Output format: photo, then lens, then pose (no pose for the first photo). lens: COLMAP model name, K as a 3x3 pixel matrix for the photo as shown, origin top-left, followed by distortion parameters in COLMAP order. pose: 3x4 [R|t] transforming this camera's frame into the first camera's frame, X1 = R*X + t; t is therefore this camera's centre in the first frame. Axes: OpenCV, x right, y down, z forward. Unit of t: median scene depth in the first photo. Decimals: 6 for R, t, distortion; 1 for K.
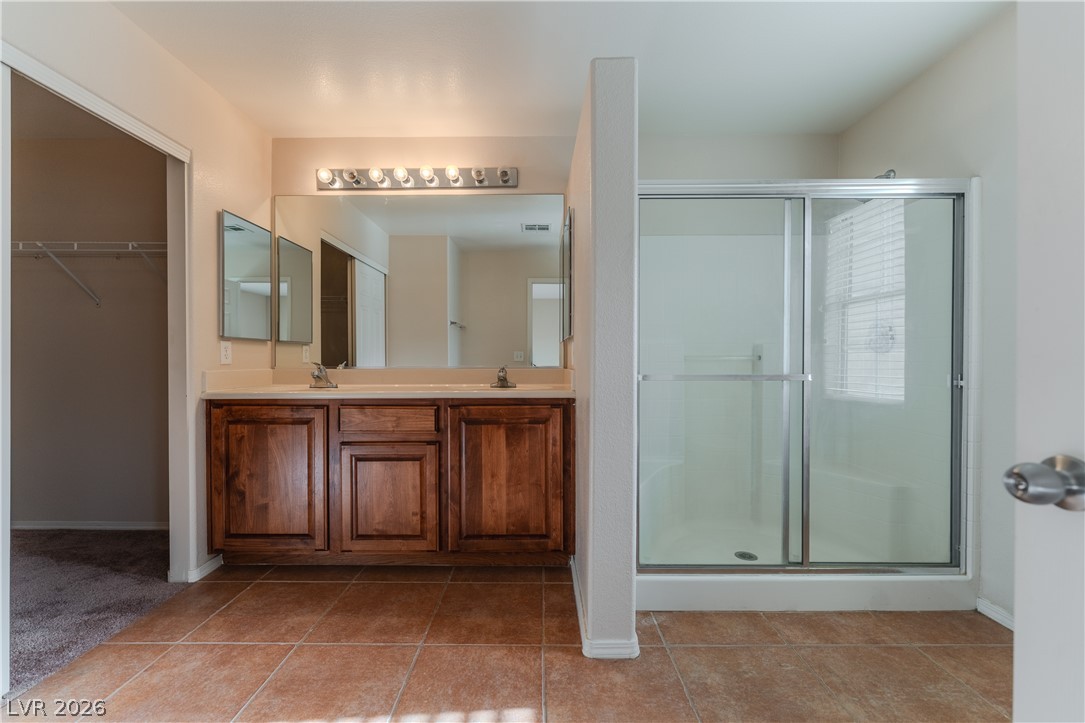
lens RADIAL K [[432.5, 0, 537.1], [0, 432.5, 362.3], [0, 0, 1]] dist [-0.009278, 0.000028]
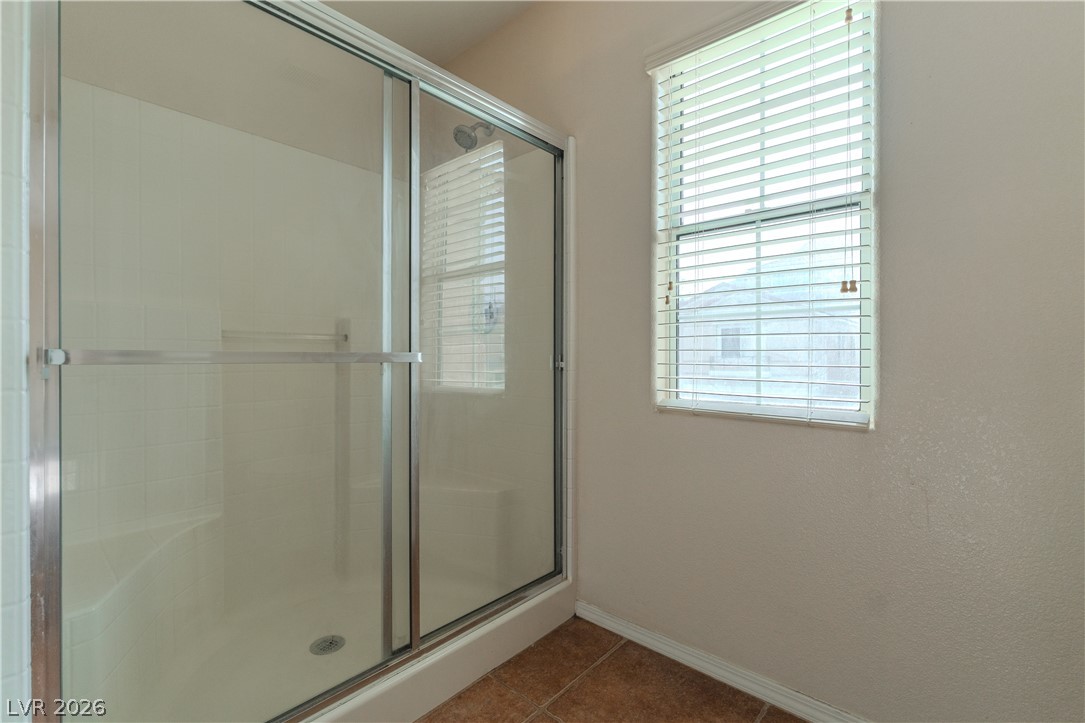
lens RADIAL K [[480.8, 0, 512.9], [0, 480.8, 359.9], [0, 0, 1]] dist [0.000329, 0.000050]
pose [[0.688049, -0.003524, 0.725656, 0.198400], [0.005008, 0.999987, 0.000107, 0.038700], [-0.725647, 0.003560, 0.688058, 0.388125]]
